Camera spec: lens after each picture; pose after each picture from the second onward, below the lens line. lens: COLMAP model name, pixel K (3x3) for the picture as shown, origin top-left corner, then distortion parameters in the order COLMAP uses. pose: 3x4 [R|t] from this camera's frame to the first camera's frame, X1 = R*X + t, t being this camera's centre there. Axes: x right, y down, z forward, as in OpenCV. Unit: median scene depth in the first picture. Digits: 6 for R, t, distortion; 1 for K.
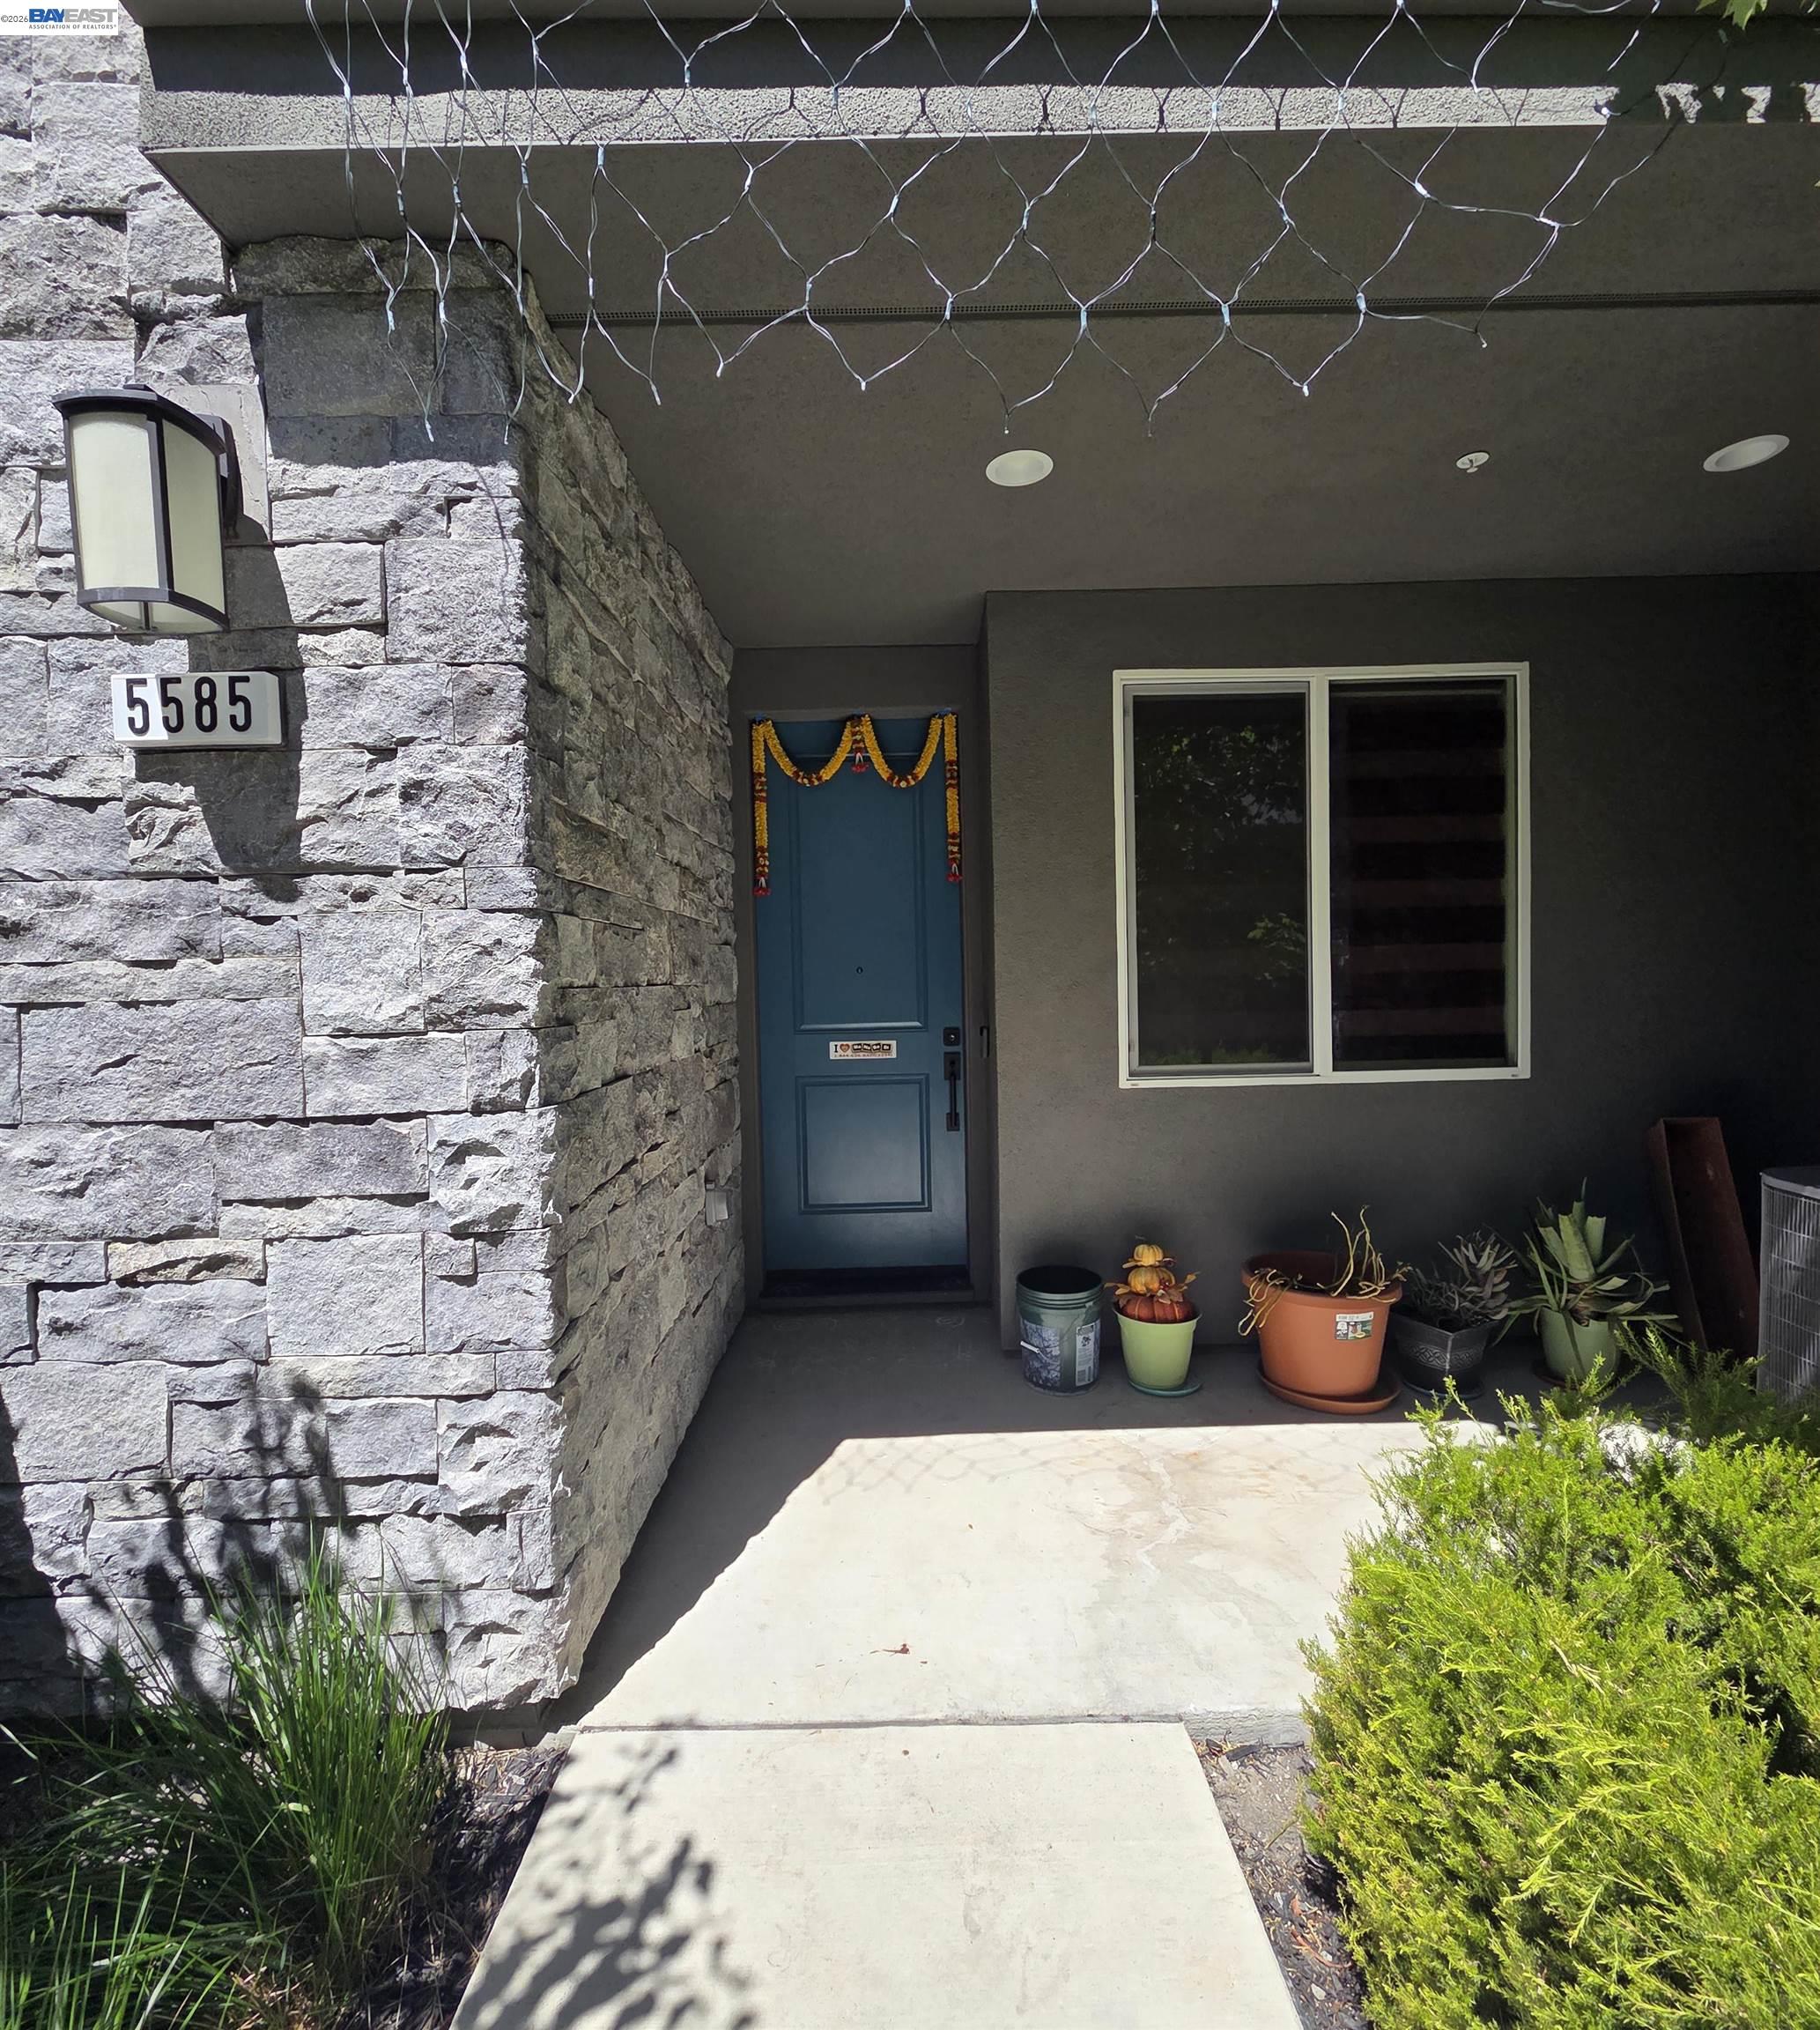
lens RADIAL K [[998.6, 0, 911.5], [0, 998.6, 1020.0], [0, 0, 1]] dist [0.003944, -0.002605]
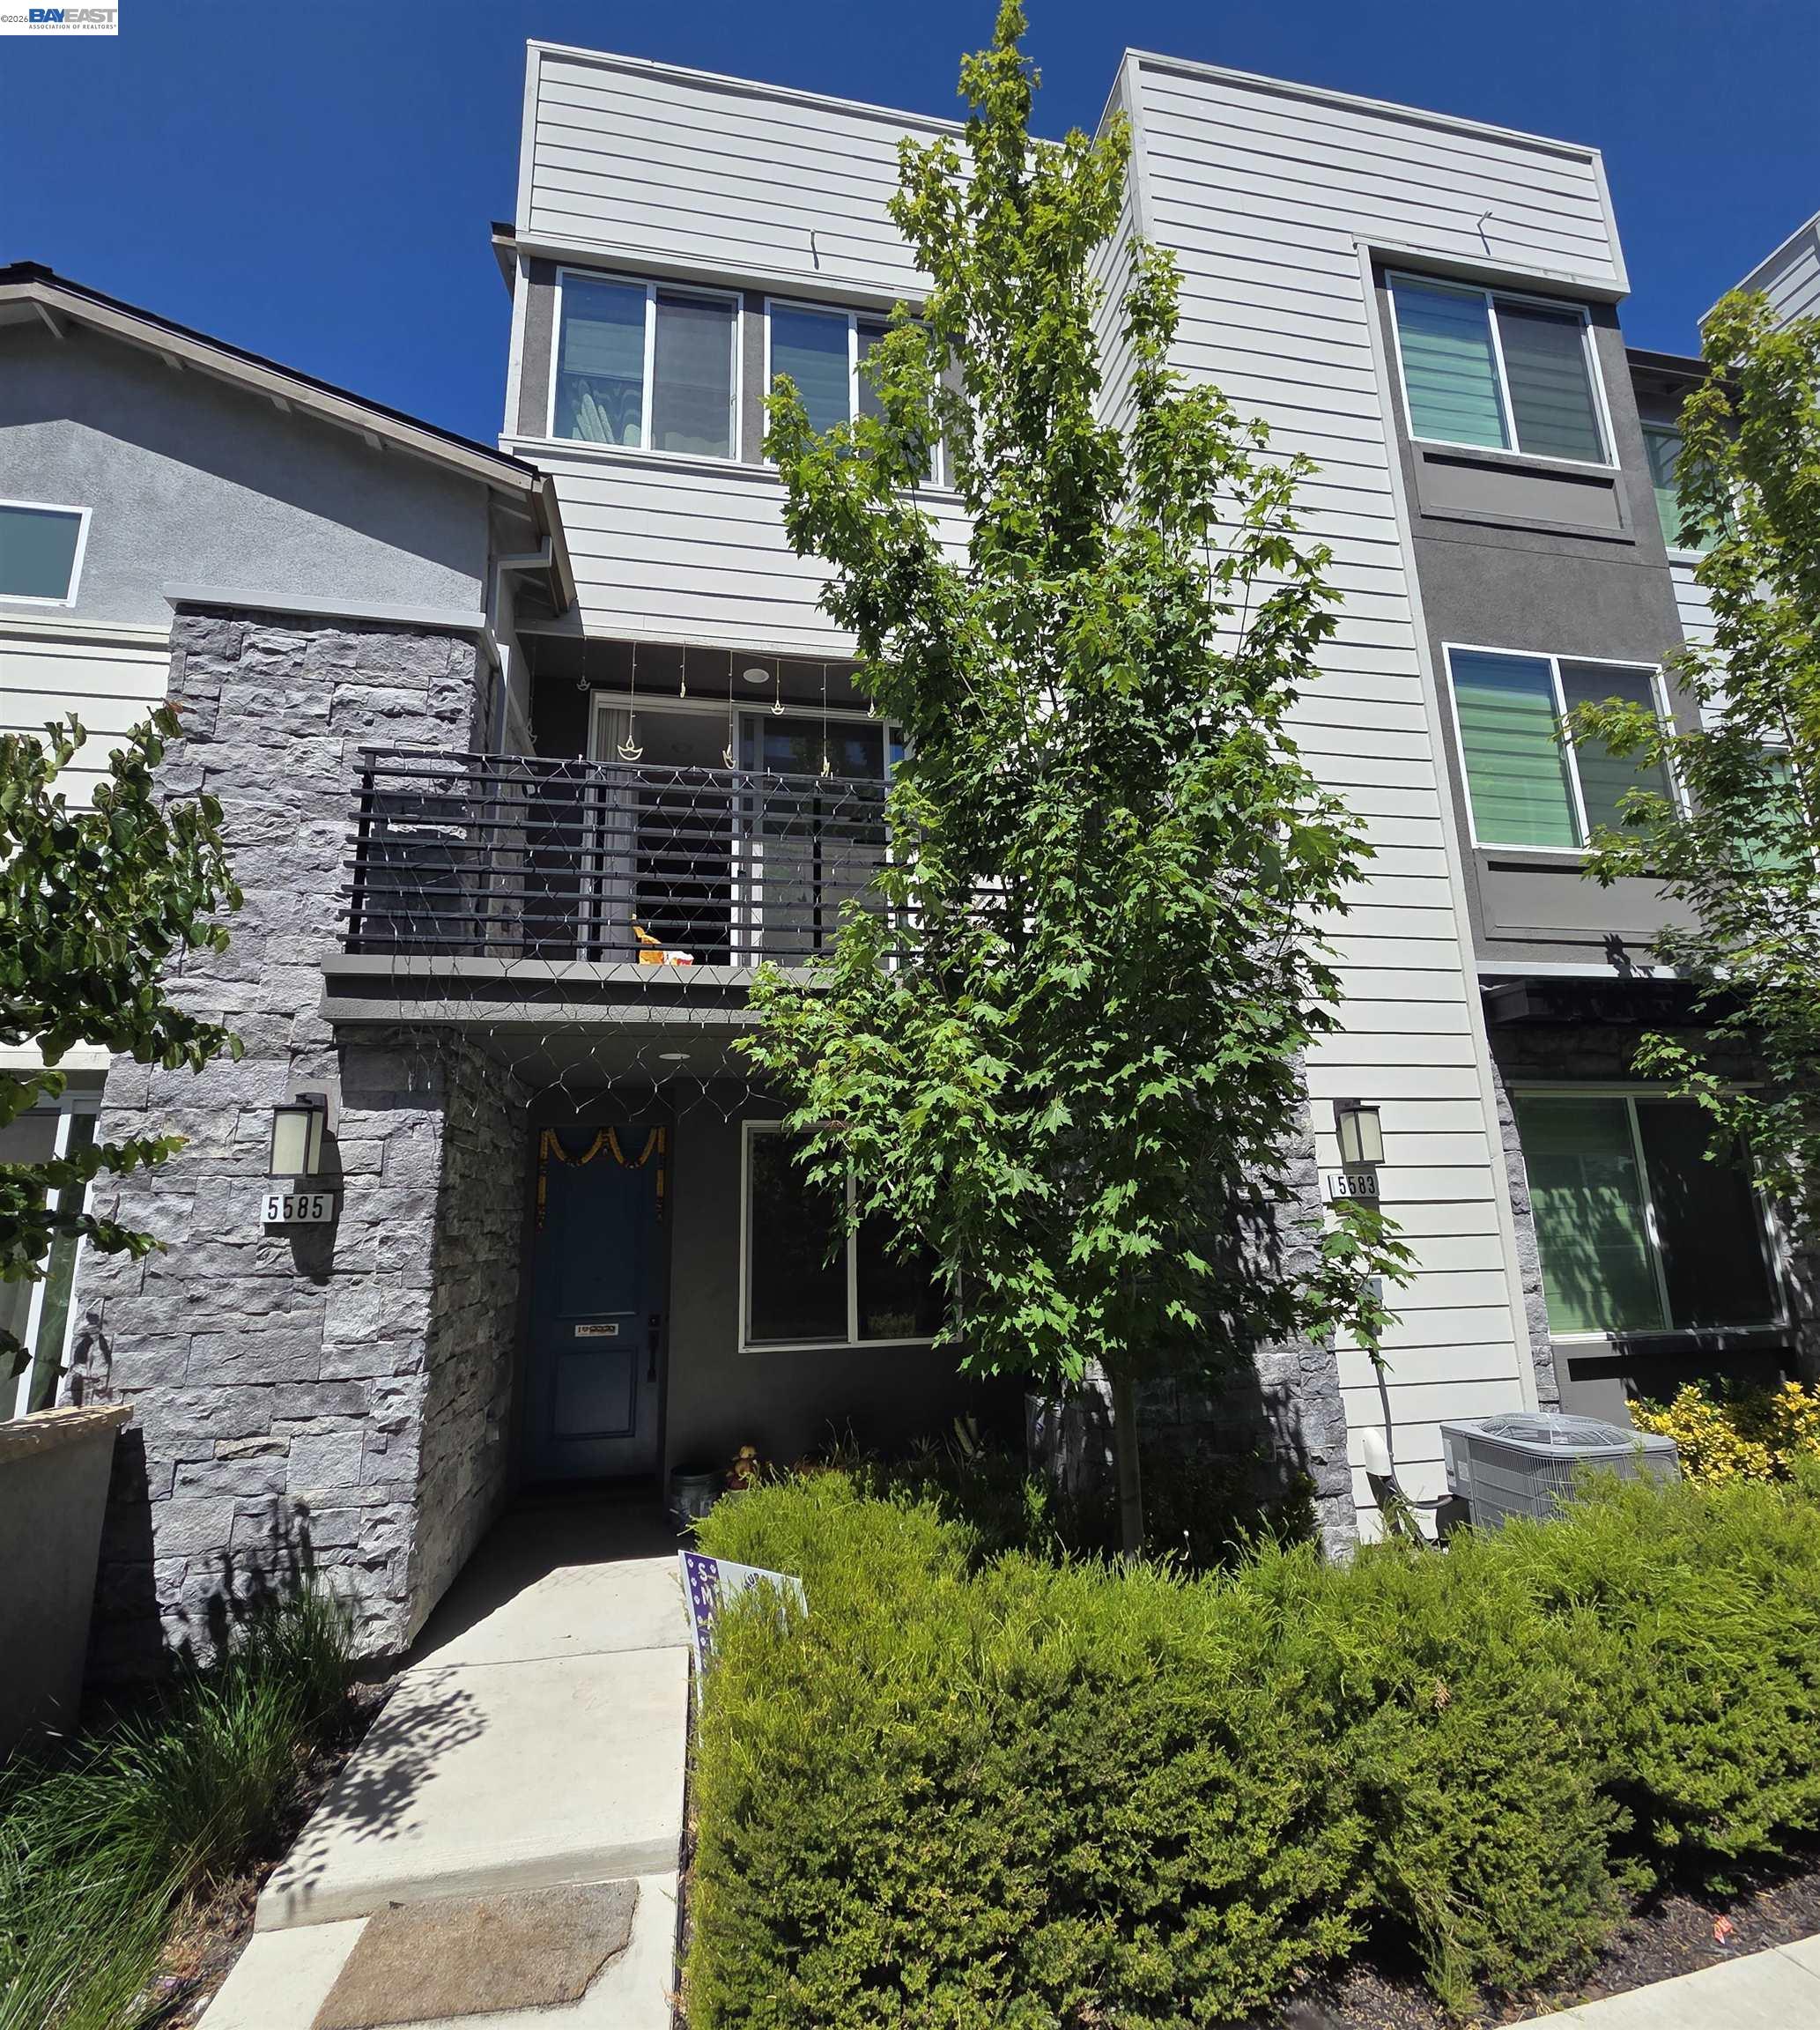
lens RADIAL K [[998.6, 0, 908.5], [0, 998.6, 1008.2], [0, 0, 1]] dist [0.003944, -0.002605]
pose [[0.982770, 0.039227, 0.180623, 0.306697], [0.007077, 0.968517, -0.248847, -0.156082], [-0.184698, 0.245837, 0.951552, -1.727365]]
